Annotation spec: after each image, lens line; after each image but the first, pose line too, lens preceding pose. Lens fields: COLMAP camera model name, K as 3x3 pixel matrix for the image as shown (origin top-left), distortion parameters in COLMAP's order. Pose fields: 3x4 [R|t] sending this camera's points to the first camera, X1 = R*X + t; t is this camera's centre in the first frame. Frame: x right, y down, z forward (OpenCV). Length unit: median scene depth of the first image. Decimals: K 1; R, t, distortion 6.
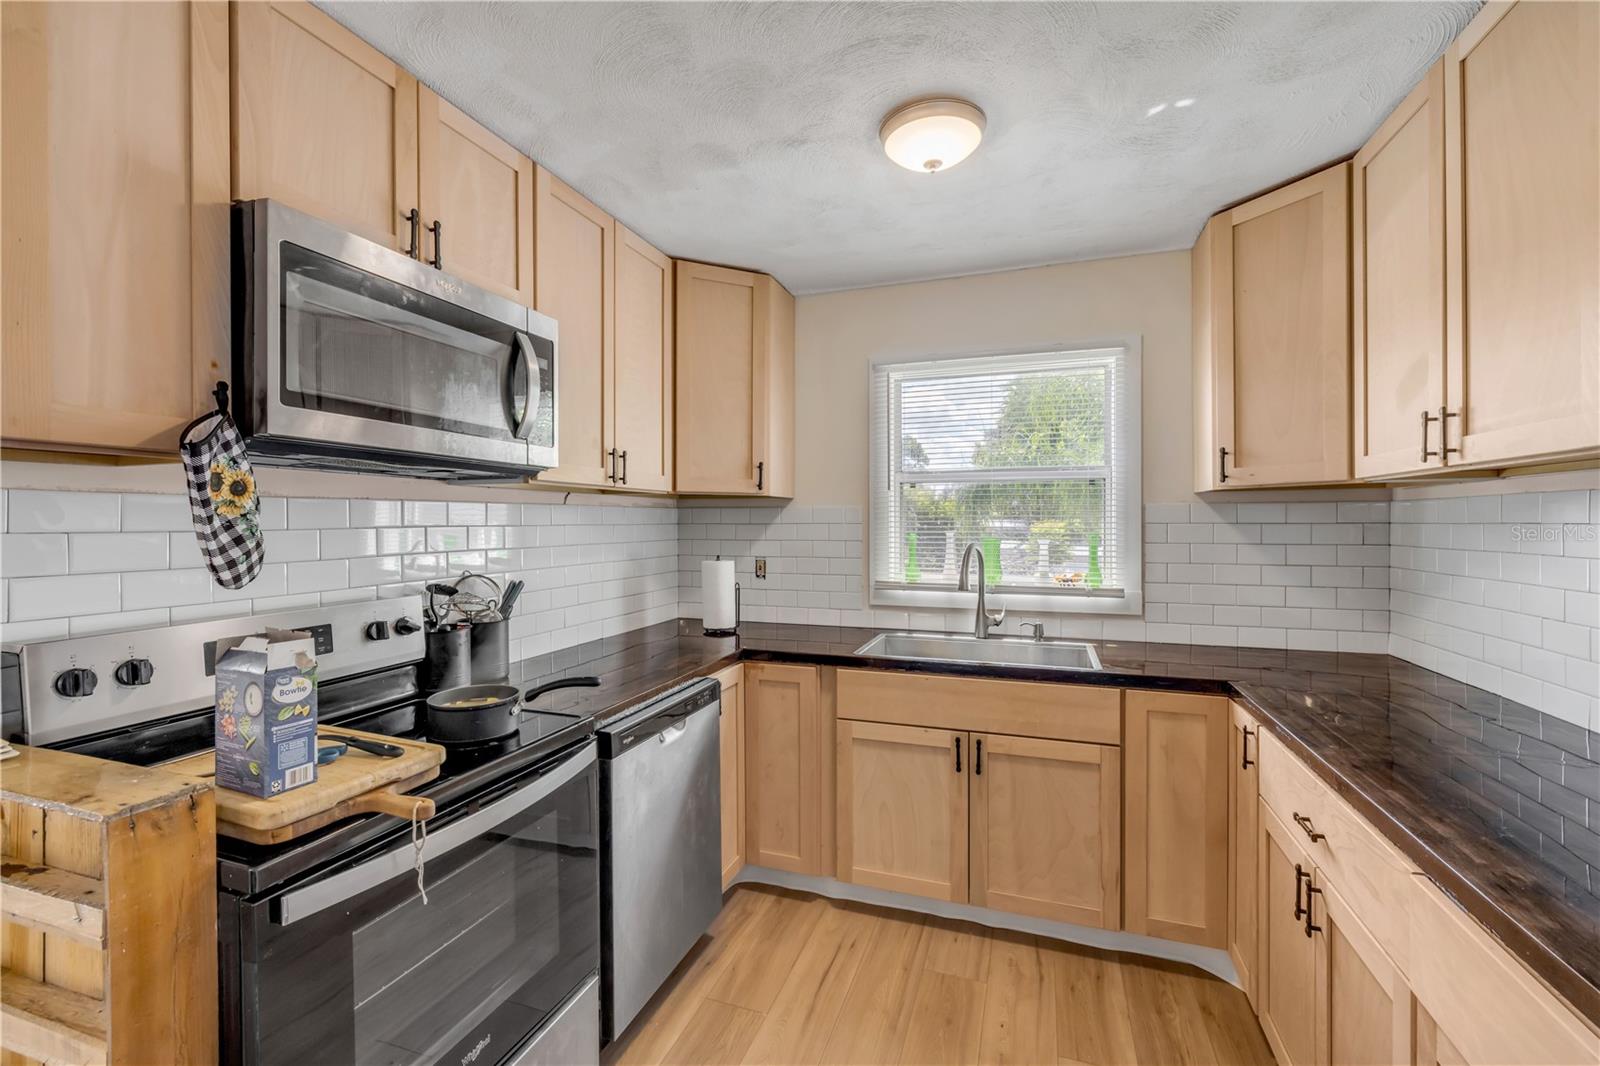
lens RADIAL K [[675.6, 0, 795.3], [0, 675.6, 527.2], [0, 0, 1]] dist [-0.007708, 0.000865]
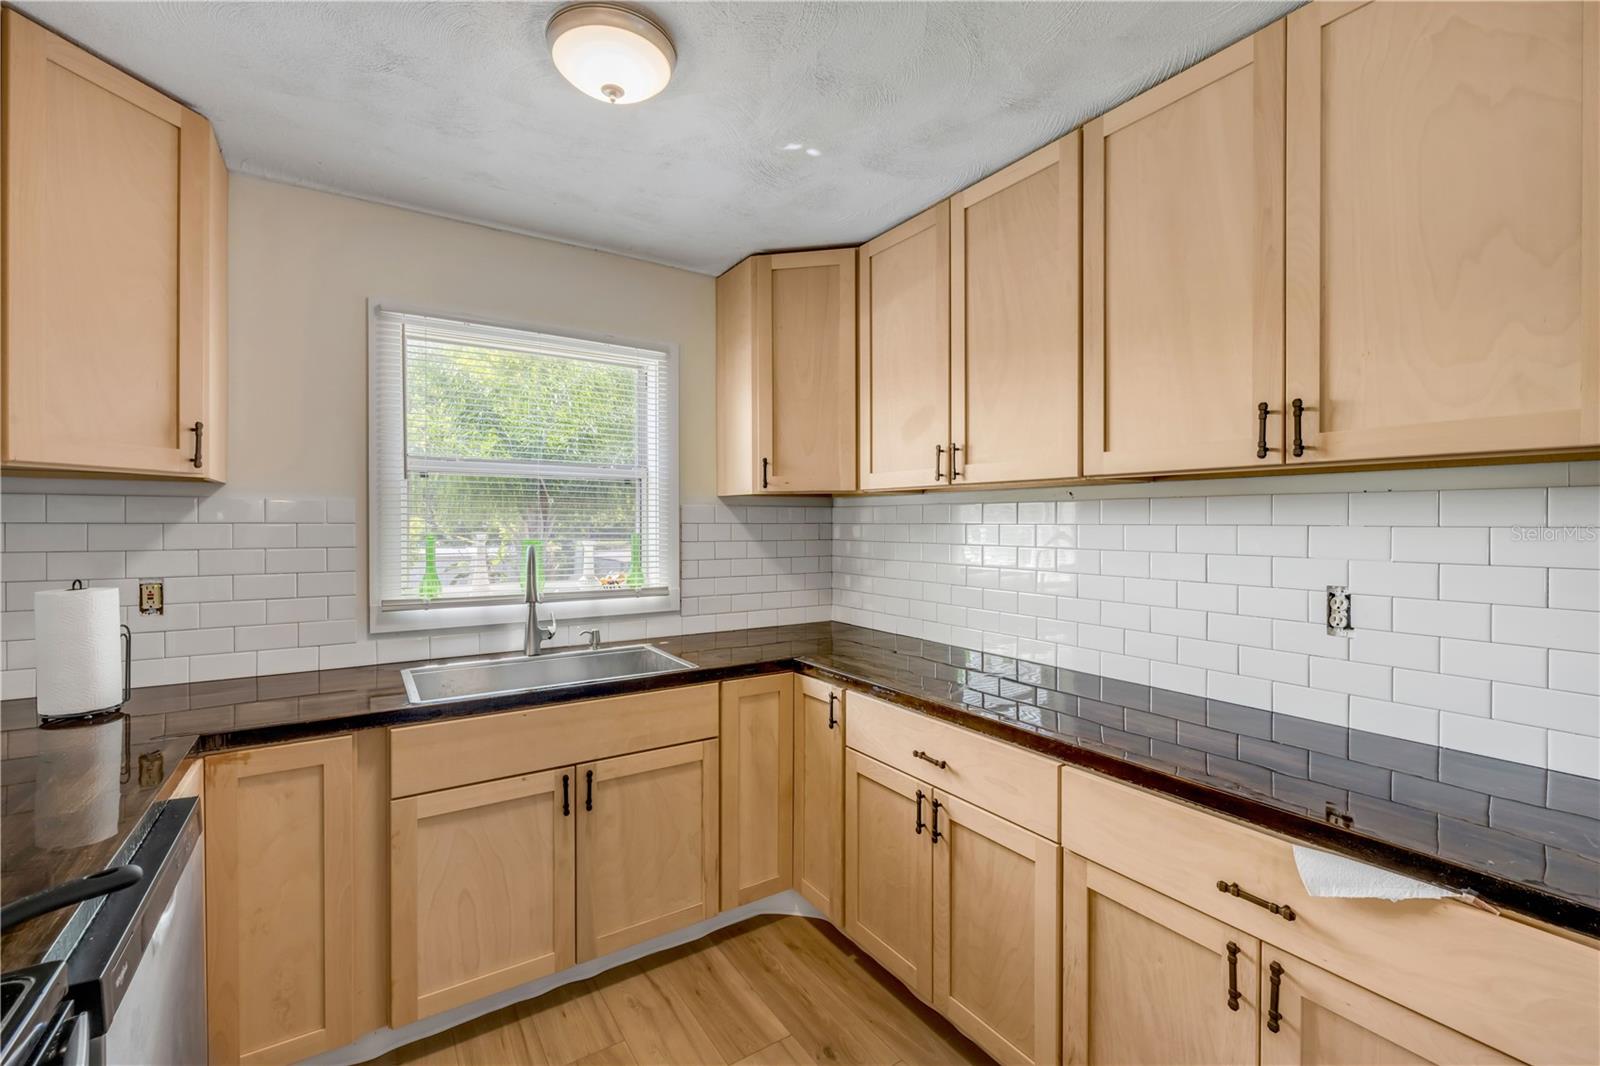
lens RADIAL K [[675.6, 0, 796.9], [0, 675.6, 527.2], [0, 0, 1]] dist [-0.007708, 0.000865]
pose [[0.602319, -0.003397, 0.798249, -0.256232], [0.002777, 0.999994, 0.002161, -0.001833], [-0.798251, 0.000915, 0.602324, 0.252232]]
